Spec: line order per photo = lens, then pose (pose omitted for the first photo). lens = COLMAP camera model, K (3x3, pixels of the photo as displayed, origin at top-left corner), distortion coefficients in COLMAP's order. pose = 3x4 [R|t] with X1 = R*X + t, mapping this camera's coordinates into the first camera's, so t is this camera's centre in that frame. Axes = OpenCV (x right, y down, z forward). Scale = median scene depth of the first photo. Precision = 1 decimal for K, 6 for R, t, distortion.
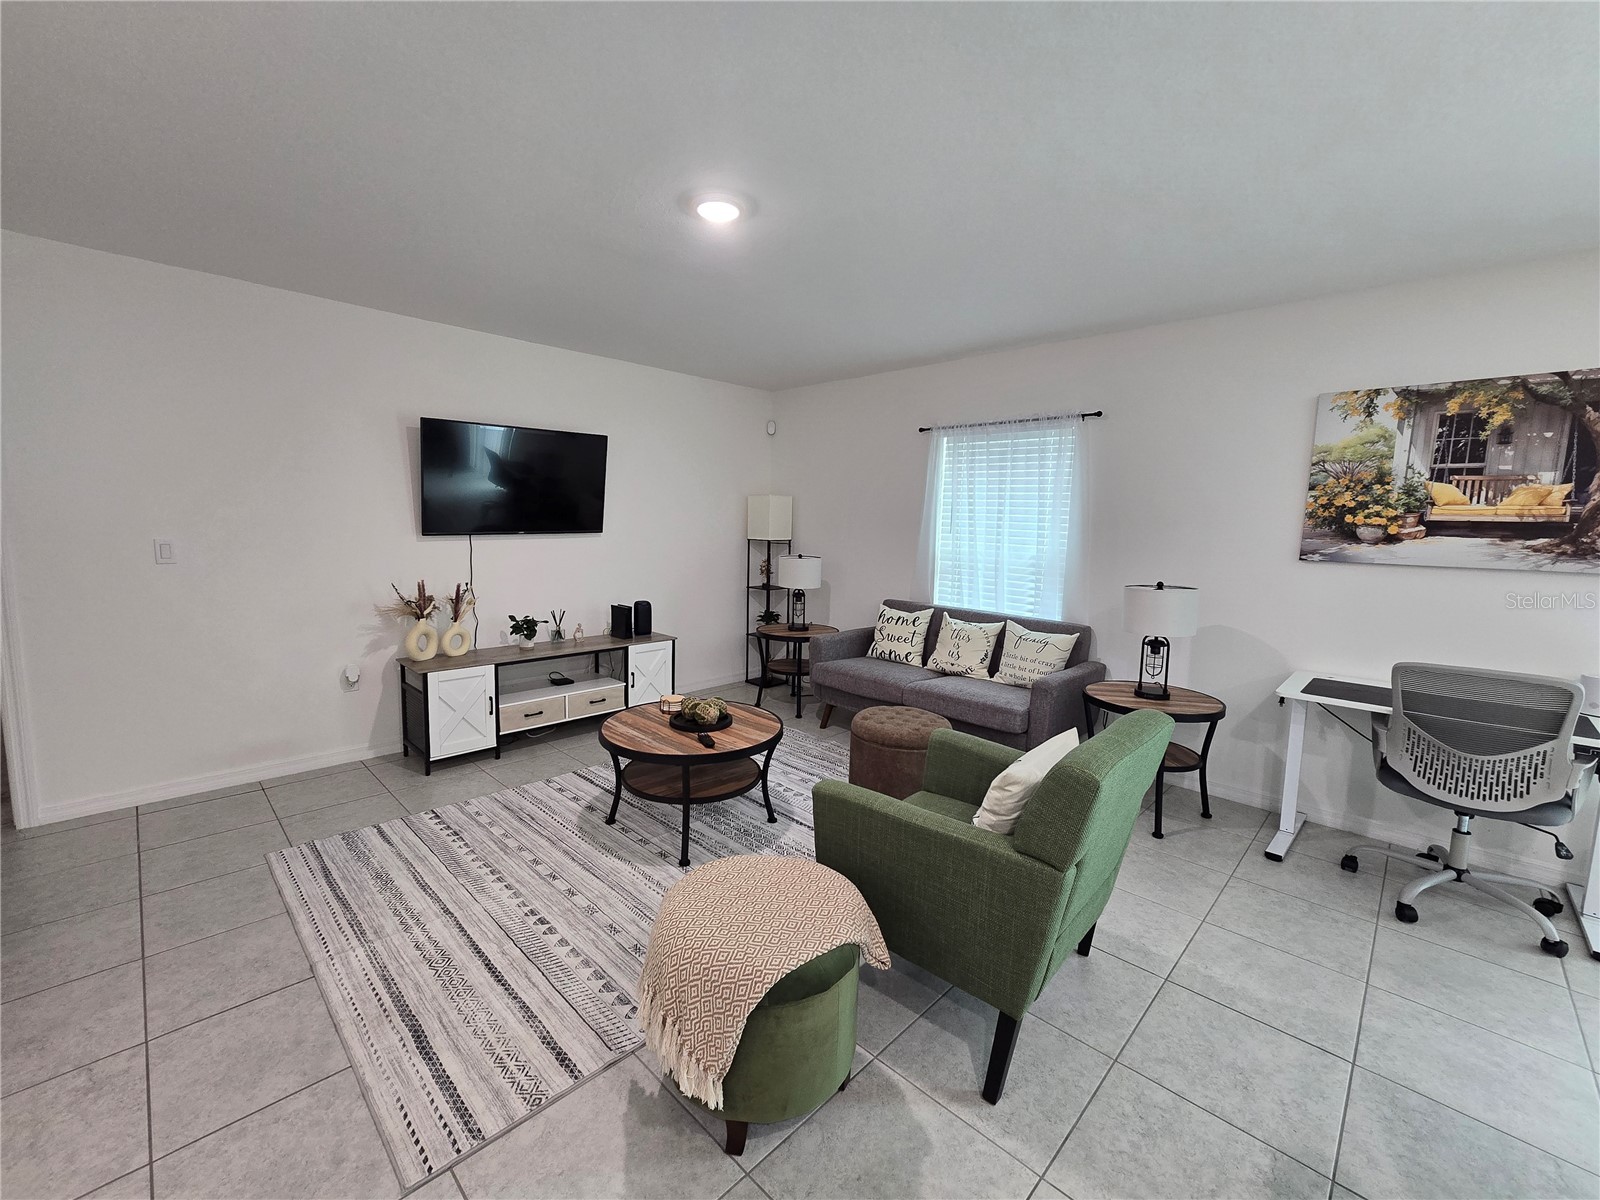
lens RADIAL K [[655.3, 0, 790.9], [0, 655.3, 597.4], [0, 0, 1]] dist [-0.006298, 0.002580]
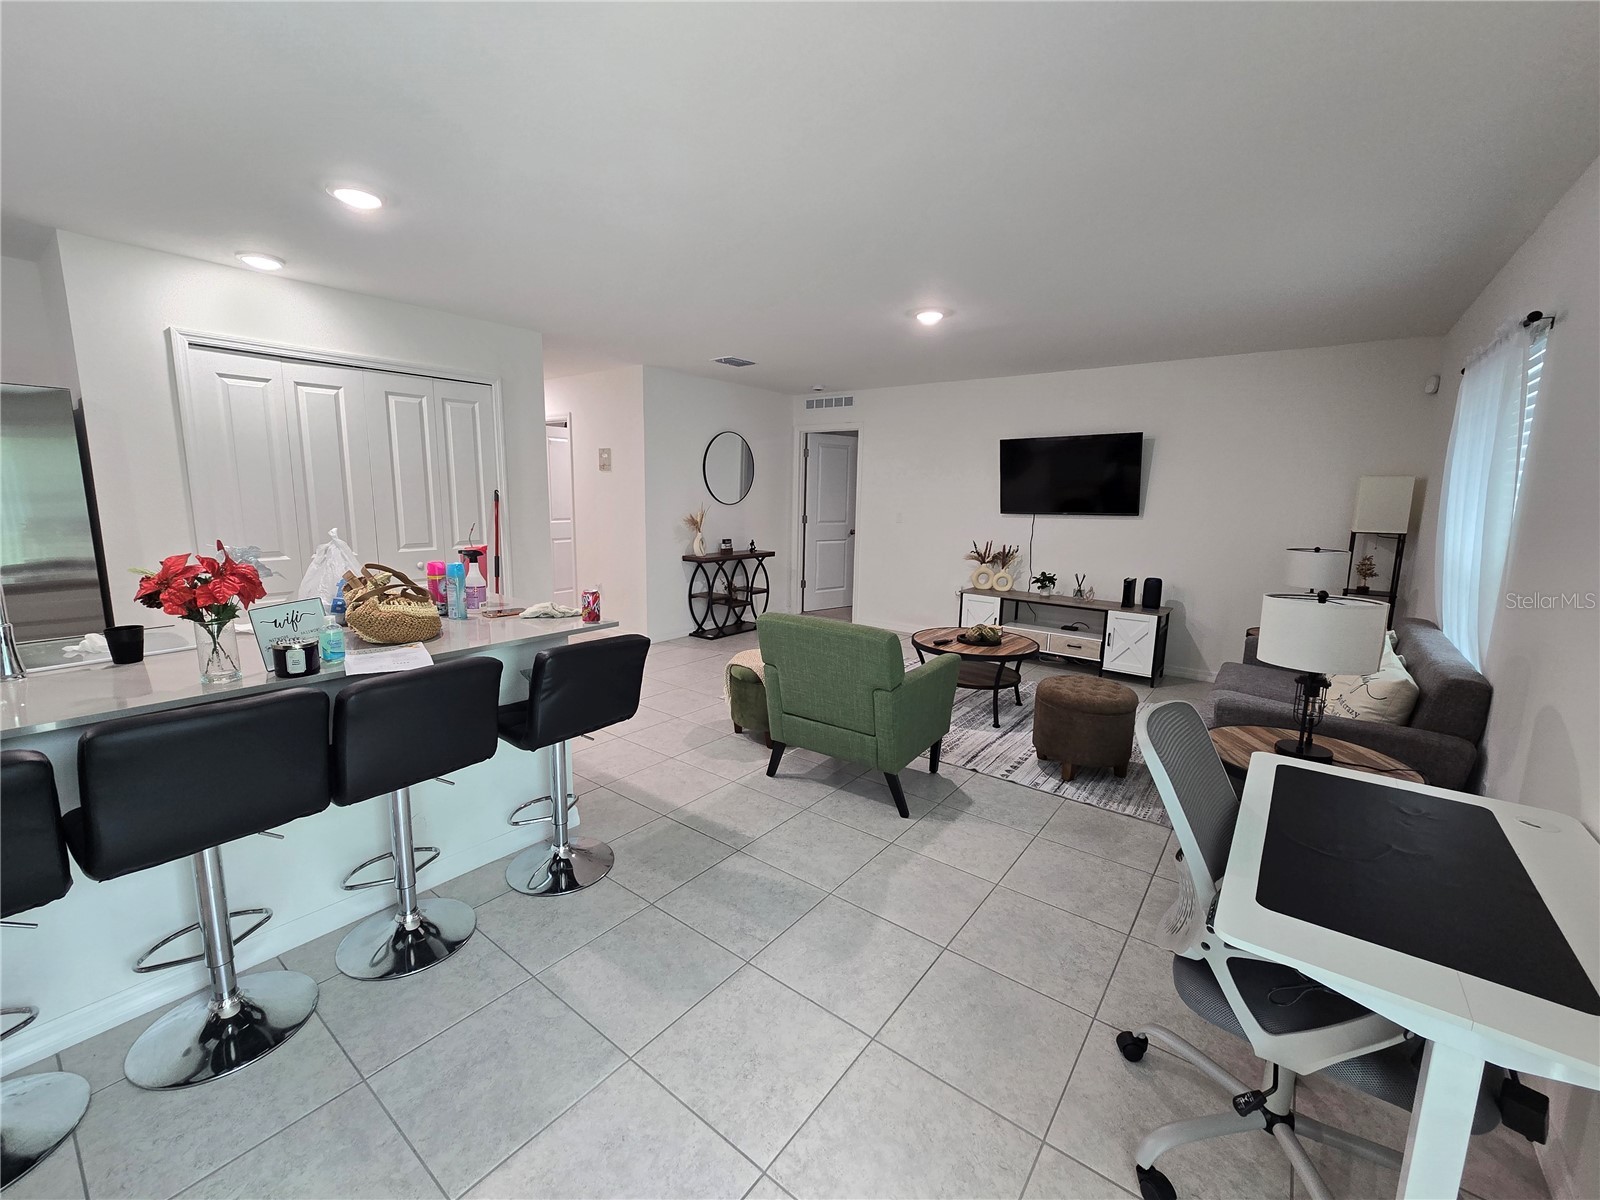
lens RADIAL K [[655.3, 0, 795.4], [0, 655.3, 592.5], [0, 0, 1]] dist [-0.006298, 0.002580]
pose [[0.122541, 0.131513, -0.983711, 1.198090], [-0.130210, 0.984744, 0.115431, -0.028836], [0.983885, 0.113945, 0.137796, 0.379849]]
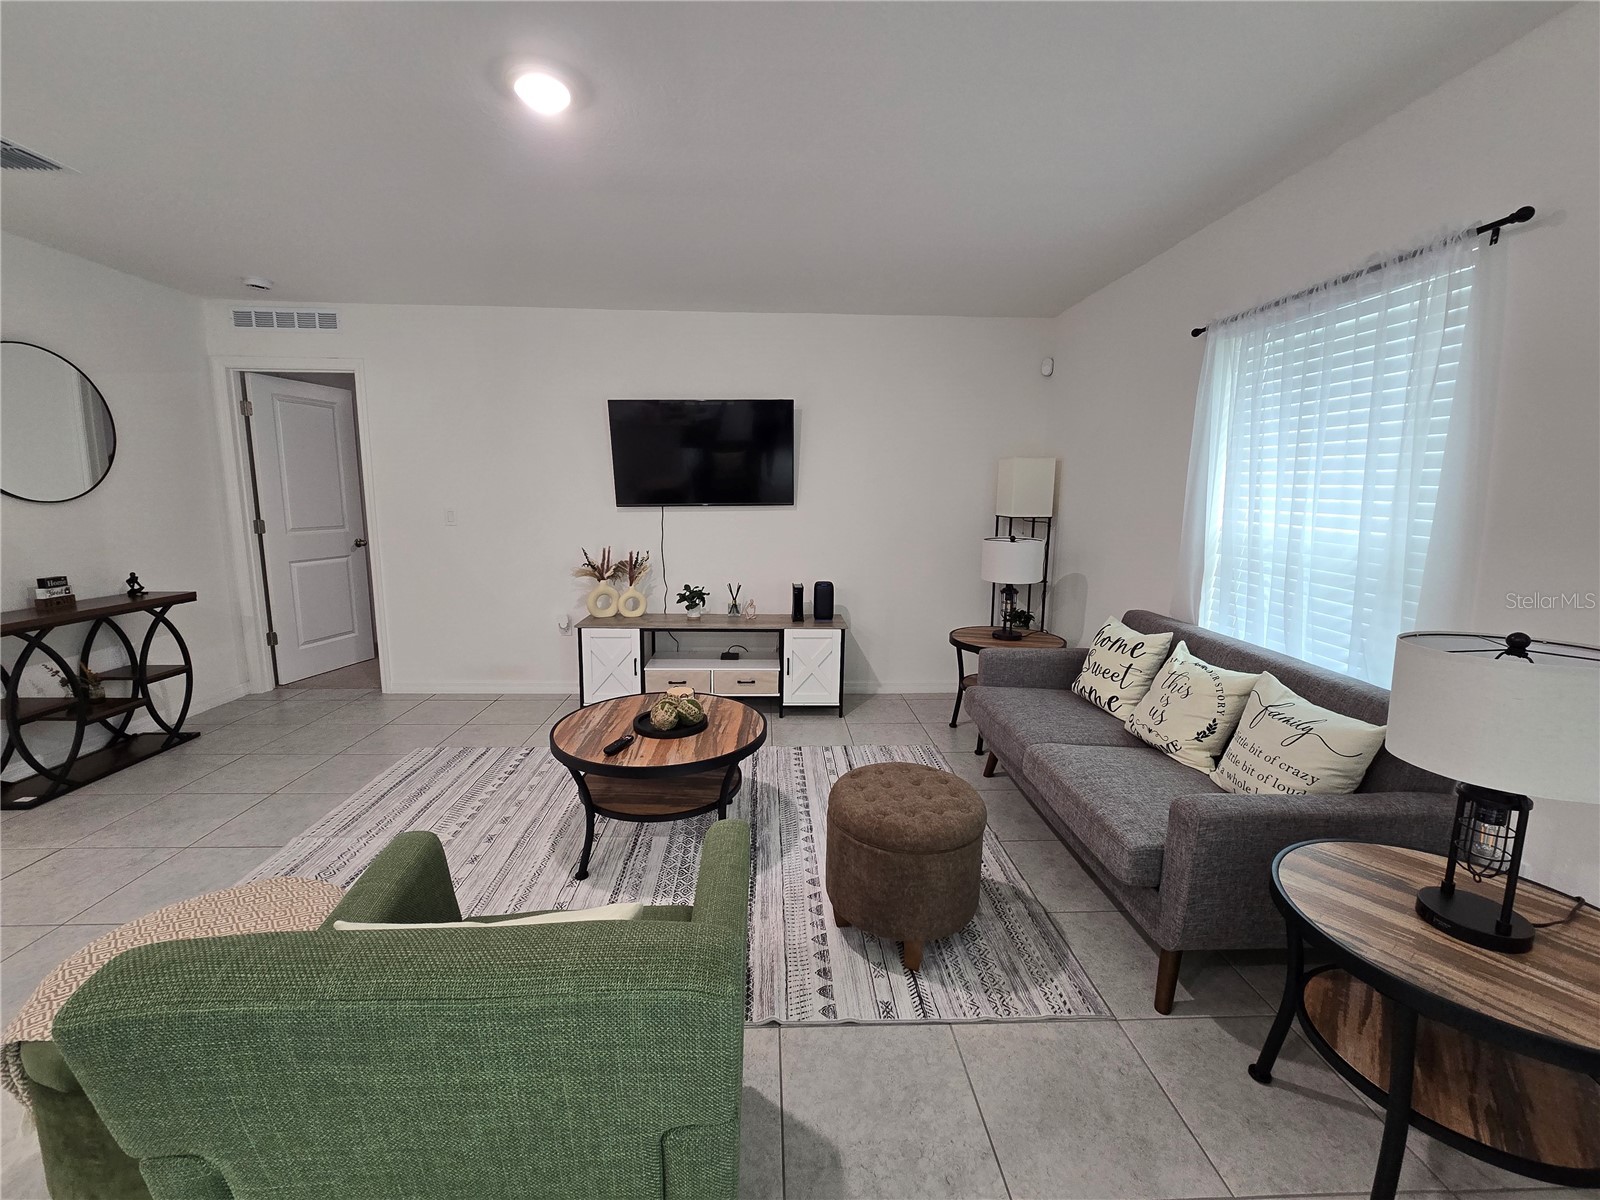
lens RADIAL K [[655.3, 0, 793.0], [0, 655.3, 594.8], [0, 0, 1]] dist [-0.006298, 0.002580]
pose [[0.732325, 0.092401, -0.674657, 0.526810], [-0.073569, 0.995688, 0.056512, -0.036895], [0.676969, 0.008248, 0.735965, 0.468607]]
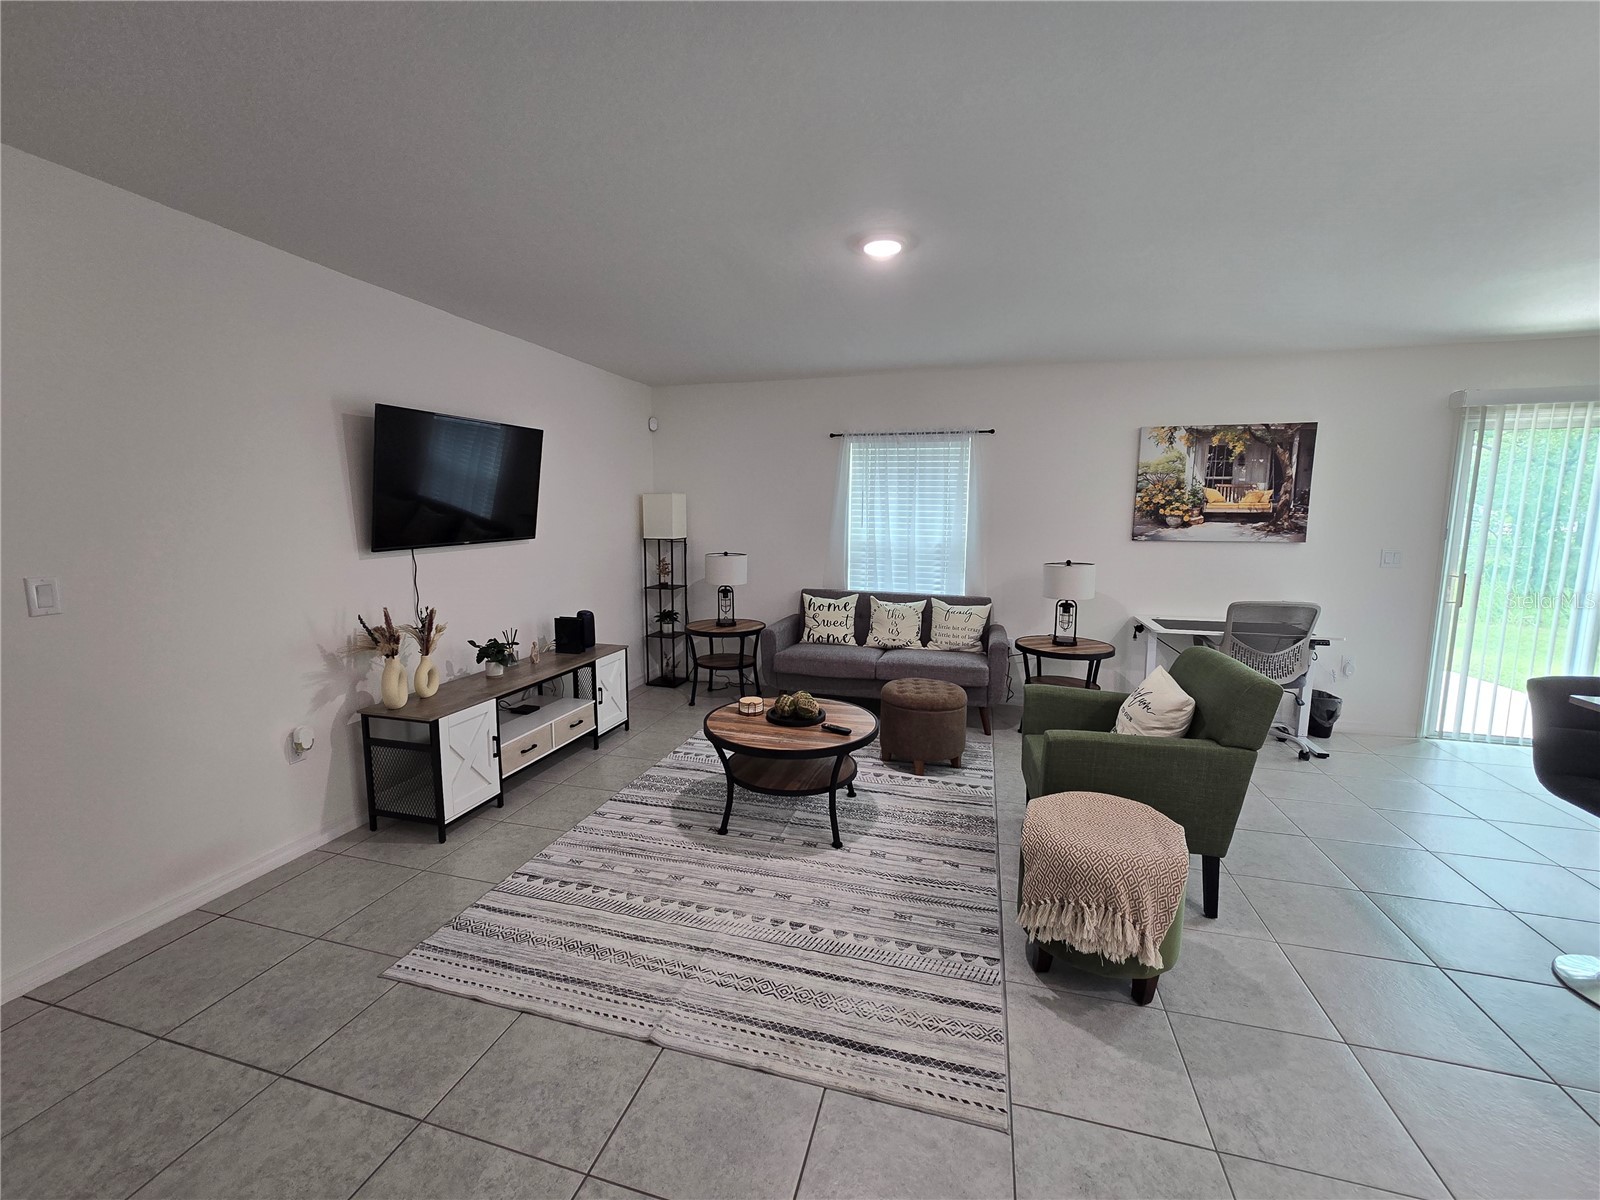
lens RADIAL K [[655.3, 0, 790.8], [0, 655.3, 594.8], [0, 0, 1]] dist [-0.006298, 0.002580]
pose [[0.878521, -0.079328, 0.471072, -0.610976], [0.072070, 0.996838, 0.033461, -0.040382], [-0.472236, 0.004554, 0.881460, 0.073559]]
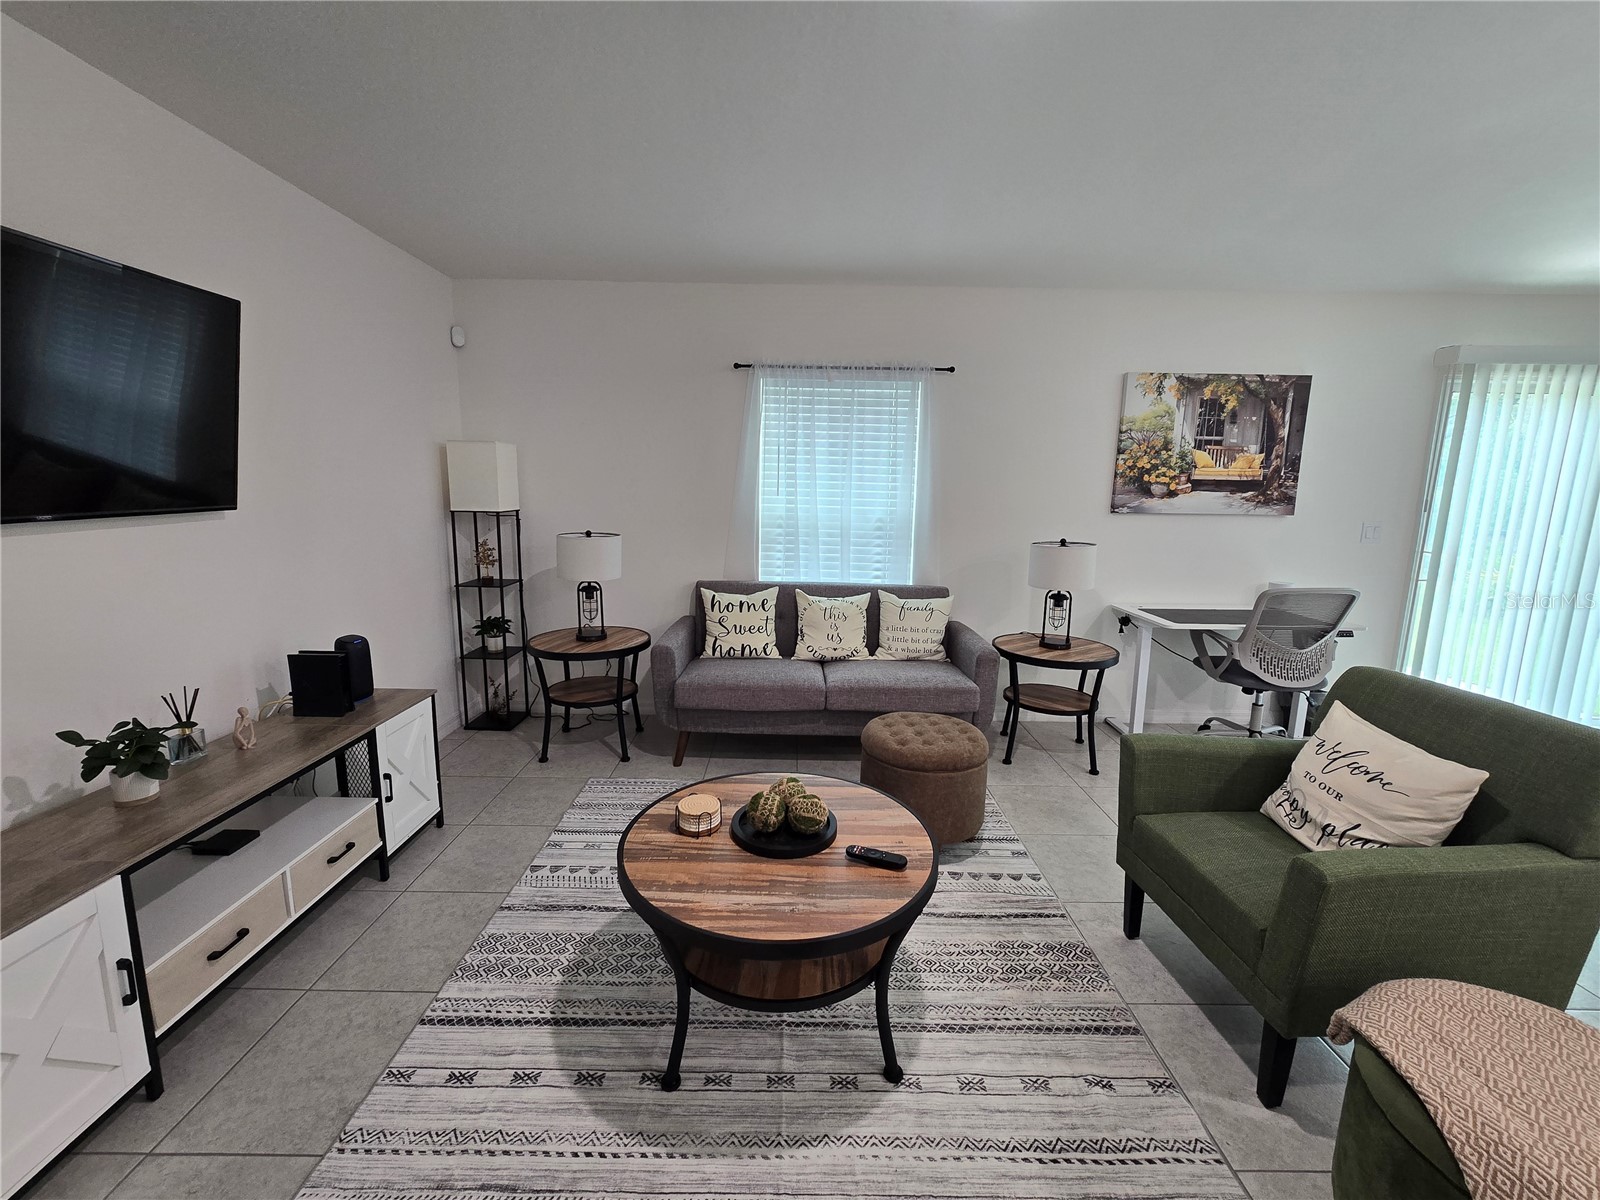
lens RADIAL K [[655.3, 0, 790.7], [0, 655.3, 594.9], [0, 0, 1]] dist [-0.006298, 0.002580]
pose [[0.715825, -0.125531, 0.686904, -0.500049], [0.083835, 0.992043, 0.093930, -0.071947], [-0.693229, -0.009651, 0.720652, 0.560011]]
